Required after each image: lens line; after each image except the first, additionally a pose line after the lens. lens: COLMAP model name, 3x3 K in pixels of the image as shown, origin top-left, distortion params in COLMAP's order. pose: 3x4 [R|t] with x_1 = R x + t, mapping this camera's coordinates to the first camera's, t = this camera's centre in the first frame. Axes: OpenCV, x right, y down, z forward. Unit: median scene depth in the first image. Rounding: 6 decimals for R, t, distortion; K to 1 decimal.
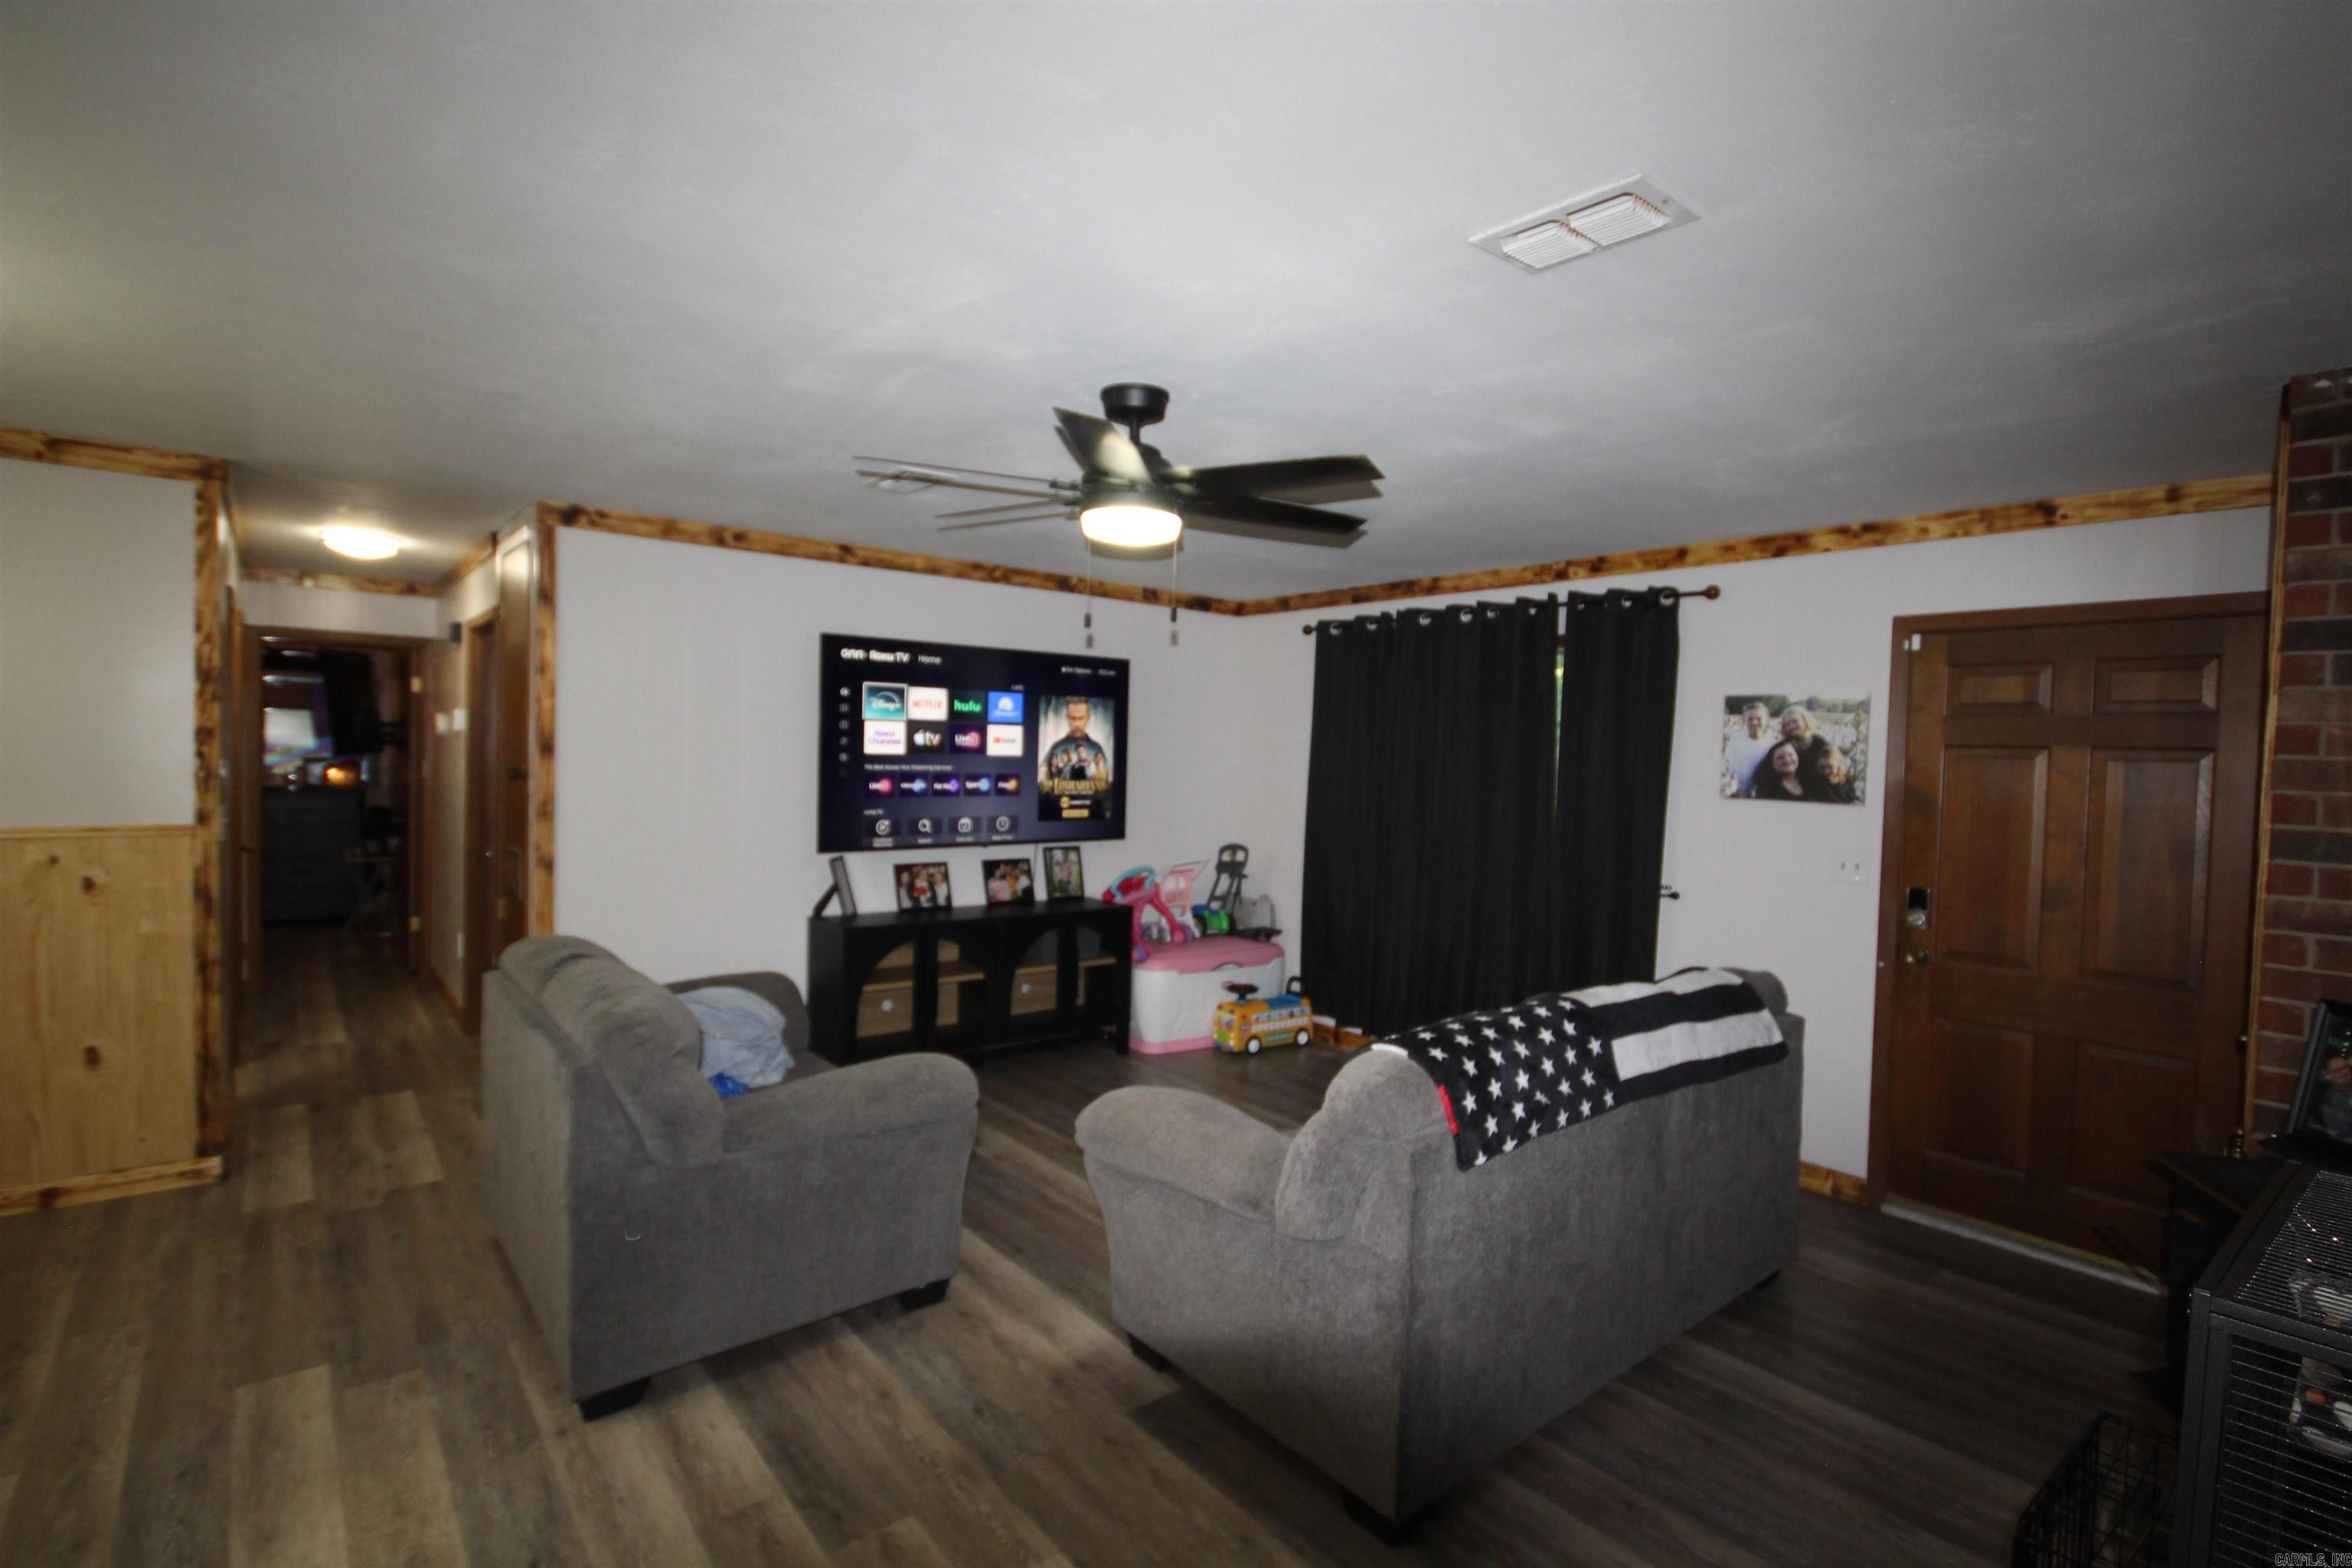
lens RADIAL K [[1079.3, 0, 1179.8], [0, 1079.3, 784.7], [0, 0, 1]] dist [-0.006264, -0.000619]
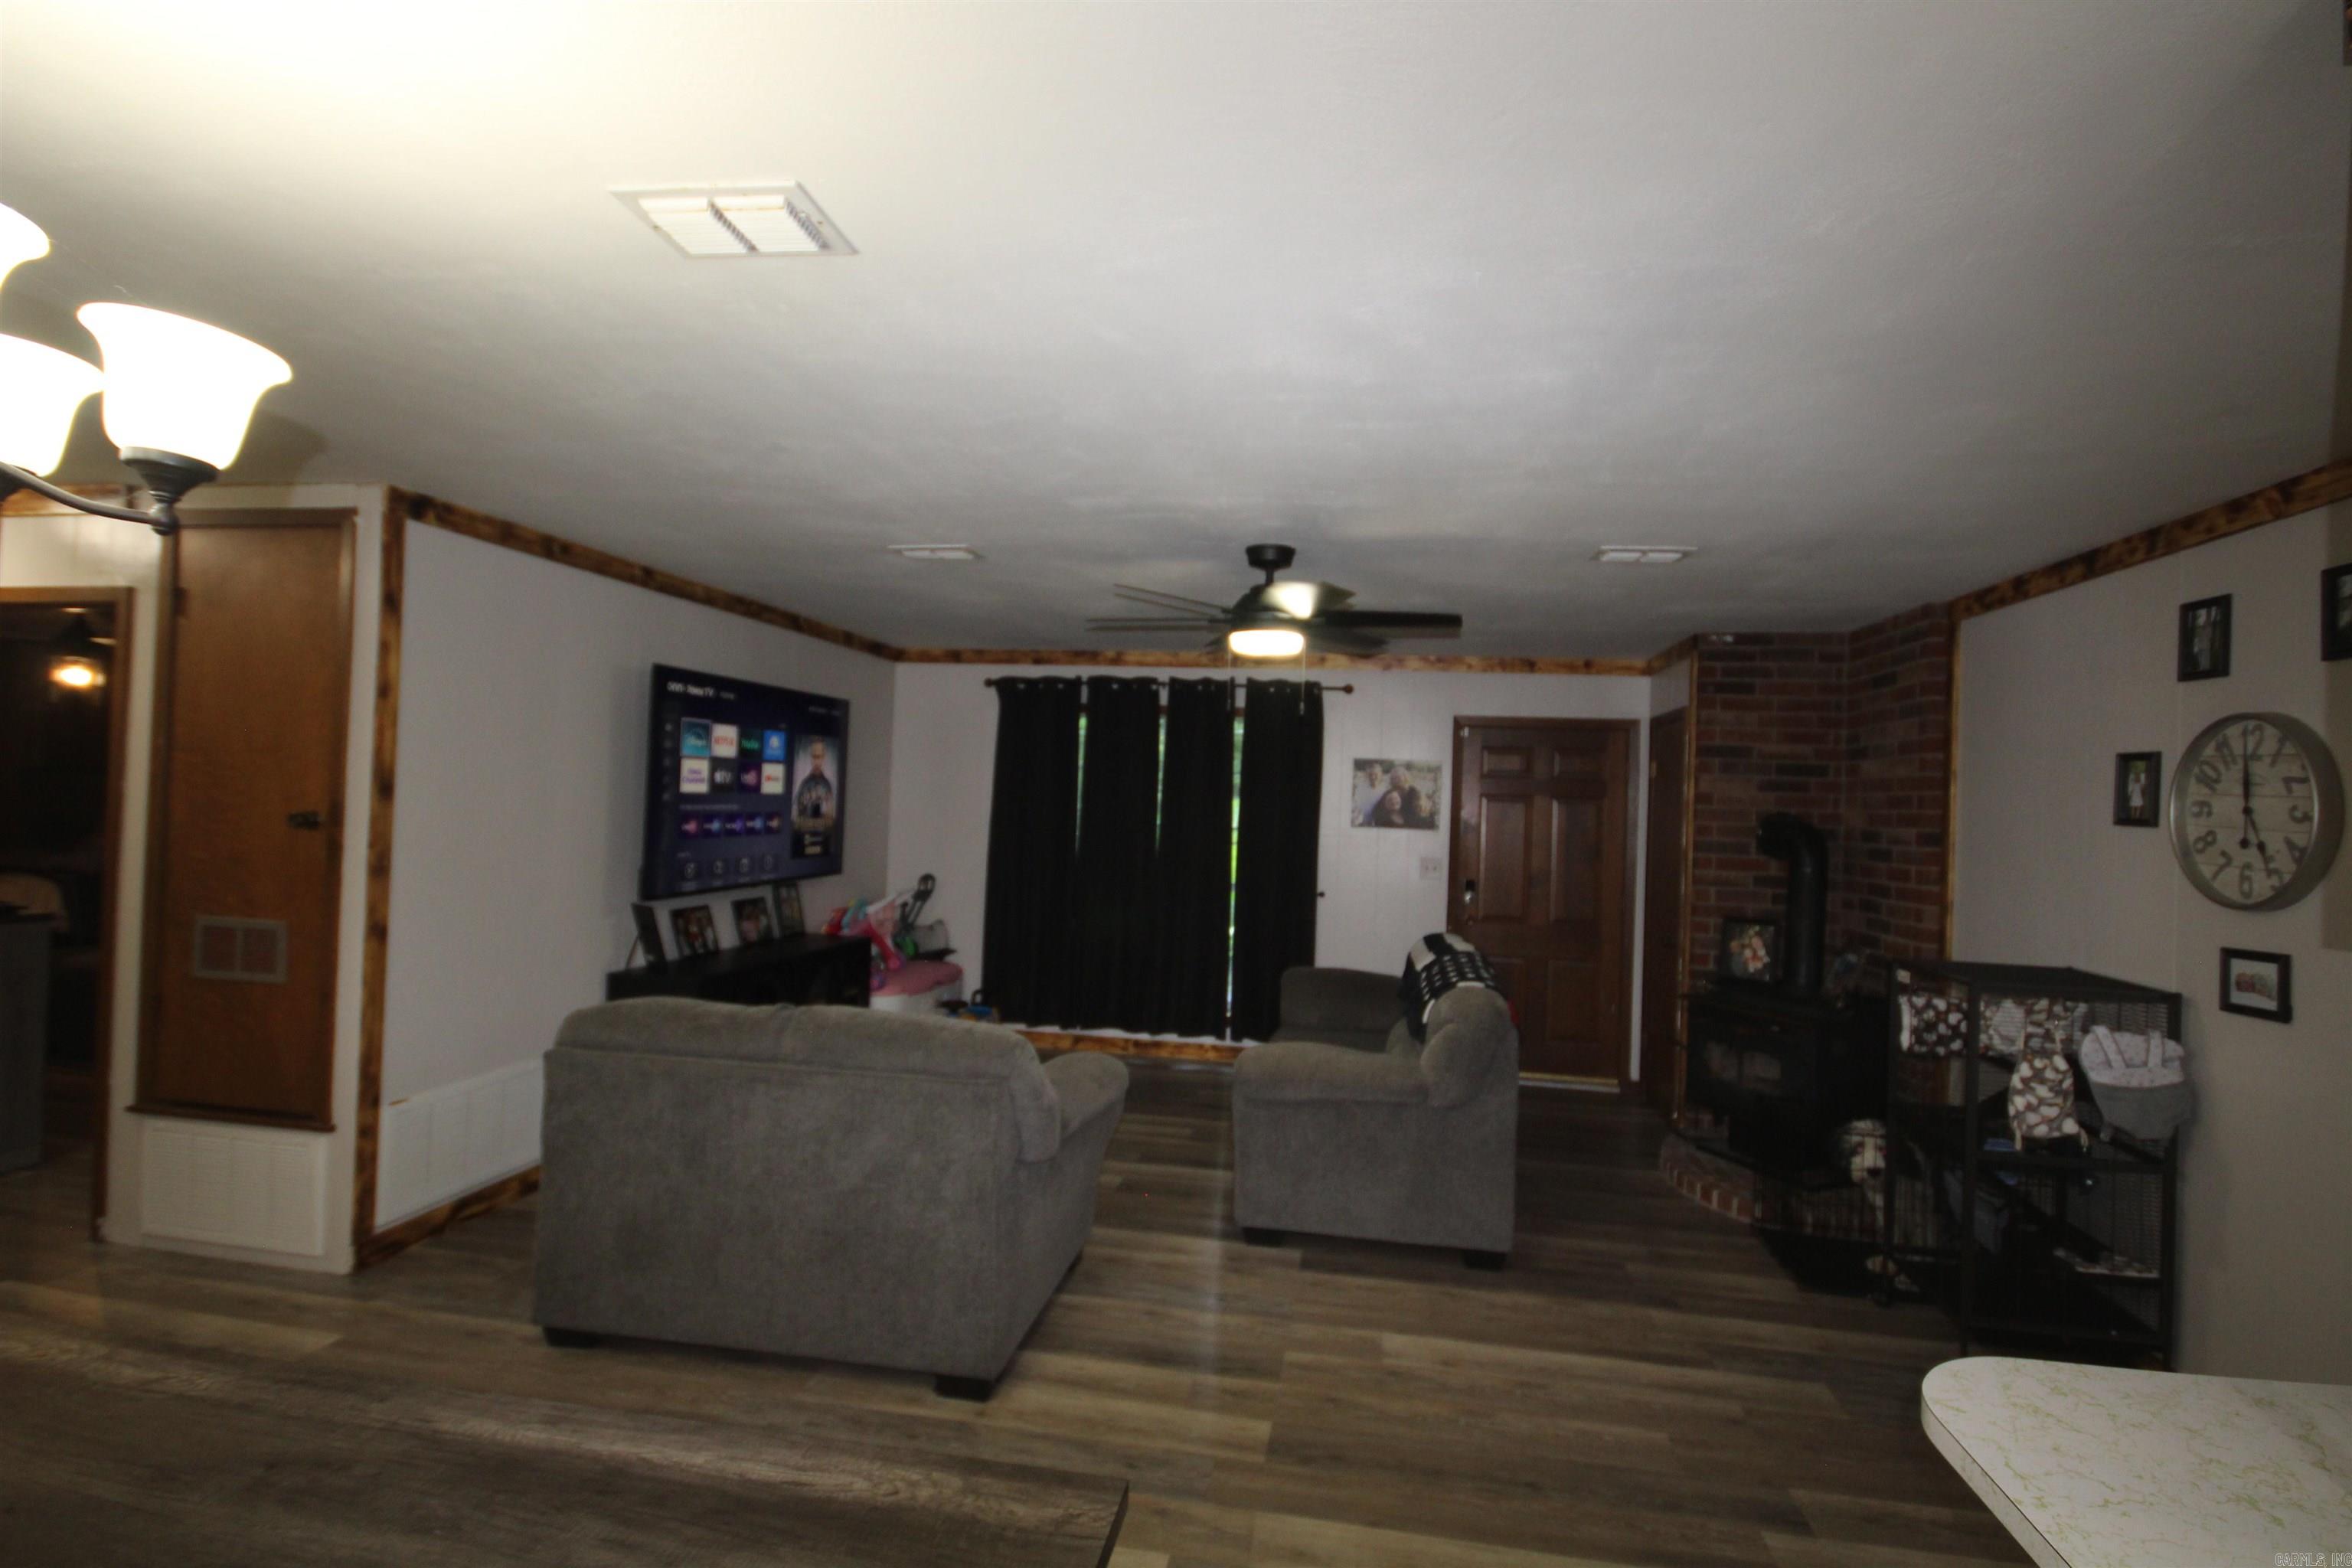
lens RADIAL K [[1079.3, 0, 1182.3], [0, 1079.3, 781.4], [0, 0, 1]] dist [-0.006264, -0.000619]
pose [[0.772057, 0.010984, 0.635458, -0.539241], [0.004985, 0.999715, -0.023337, -0.014311], [-0.635534, 0.021185, 0.771782, -0.007076]]
